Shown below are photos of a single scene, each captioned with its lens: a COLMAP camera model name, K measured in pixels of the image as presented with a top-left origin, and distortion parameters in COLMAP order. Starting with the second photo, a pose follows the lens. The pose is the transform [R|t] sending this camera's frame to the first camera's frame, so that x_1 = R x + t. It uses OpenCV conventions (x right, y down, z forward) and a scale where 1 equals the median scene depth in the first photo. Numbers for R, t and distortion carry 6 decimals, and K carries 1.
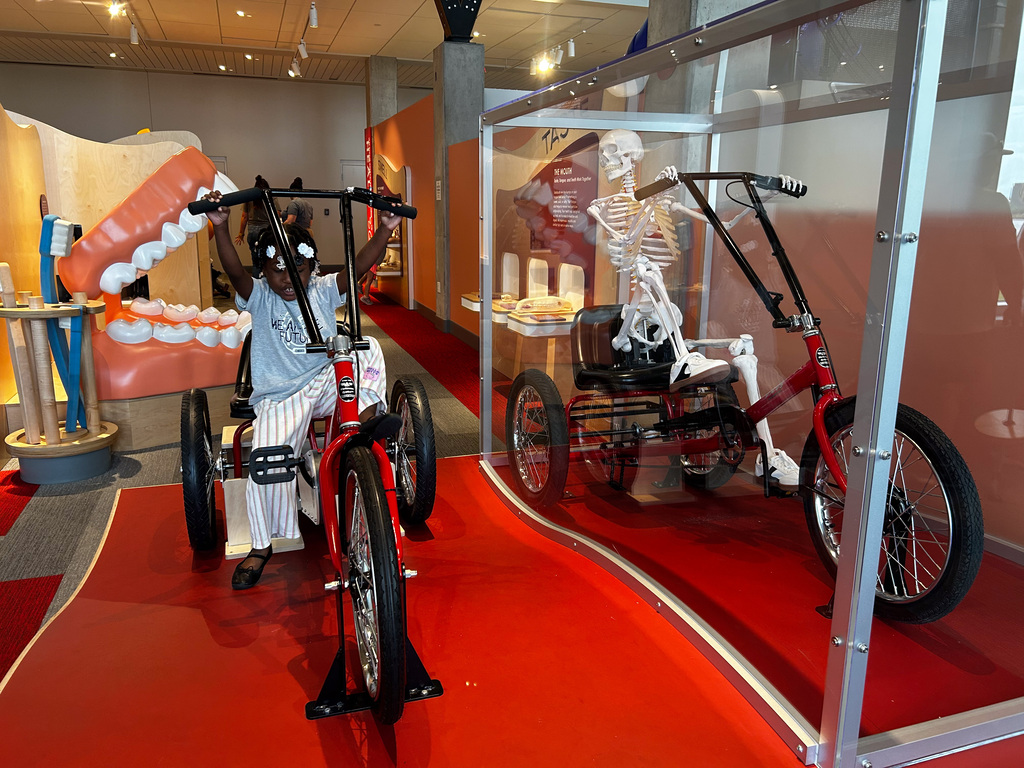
lens RADIAL K [[767.7, 0, 514.9], [0, 767.7, 379.5], [0, 0, 1]] dist [0.006576, -0.003753]
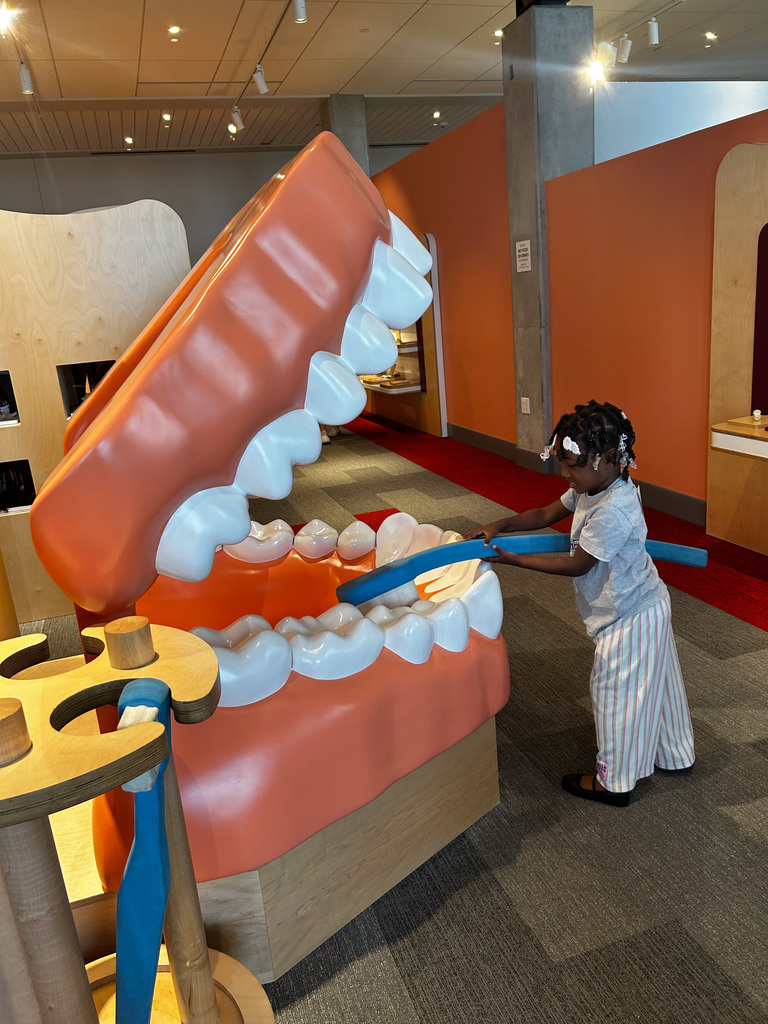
lens RADIAL K [[767.7, 0, 383.5], [0, 767.7, 515.6], [0, 0, 1]] dist [0.006576, -0.003753]
pose [[0.994832, -0.096564, -0.031396, -0.176466], [0.098158, 0.993706, 0.053977, -0.062083], [0.025986, -0.056780, 0.998048, 0.276450]]
